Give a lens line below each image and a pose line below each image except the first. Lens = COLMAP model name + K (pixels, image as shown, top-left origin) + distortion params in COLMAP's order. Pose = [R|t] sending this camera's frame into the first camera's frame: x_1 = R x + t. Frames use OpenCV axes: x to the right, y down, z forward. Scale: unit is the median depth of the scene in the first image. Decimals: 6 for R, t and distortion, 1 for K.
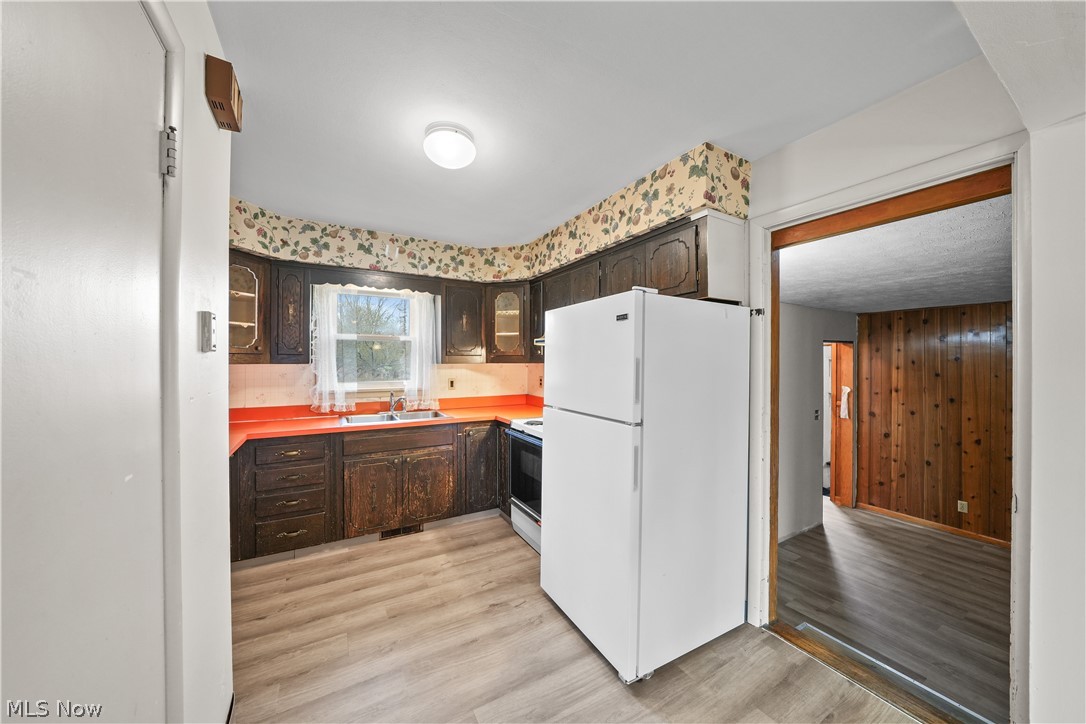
lens RADIAL K [[376.2, 0, 537.3], [0, 376.2, 364.2], [0, 0, 1]] dist [0.011013, -0.000374]
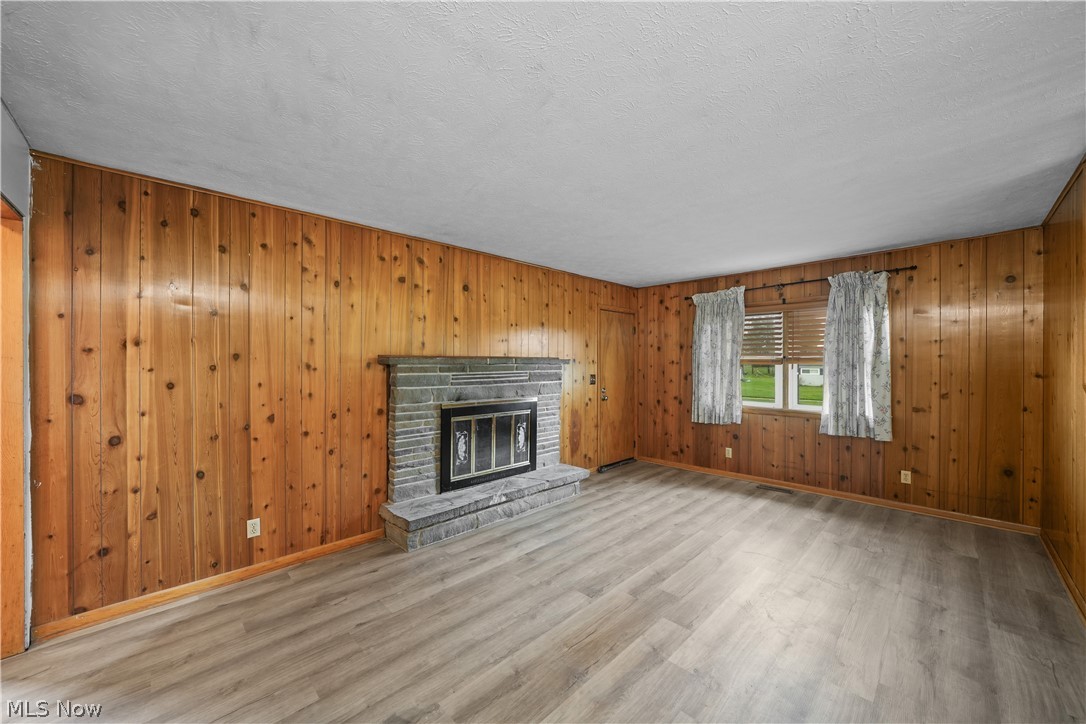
lens RADIAL K [[410.6, 0, 575.2], [0, 410.6, 359.8], [0, 0, 1]] dist [-0.003345, 0.000717]
pose [[-0.238827, -0.003230, 0.971057, 0.433442], [0.006232, 0.999969, 0.004859, 0.126653], [-0.971042, 0.007212, -0.238799, 0.812377]]
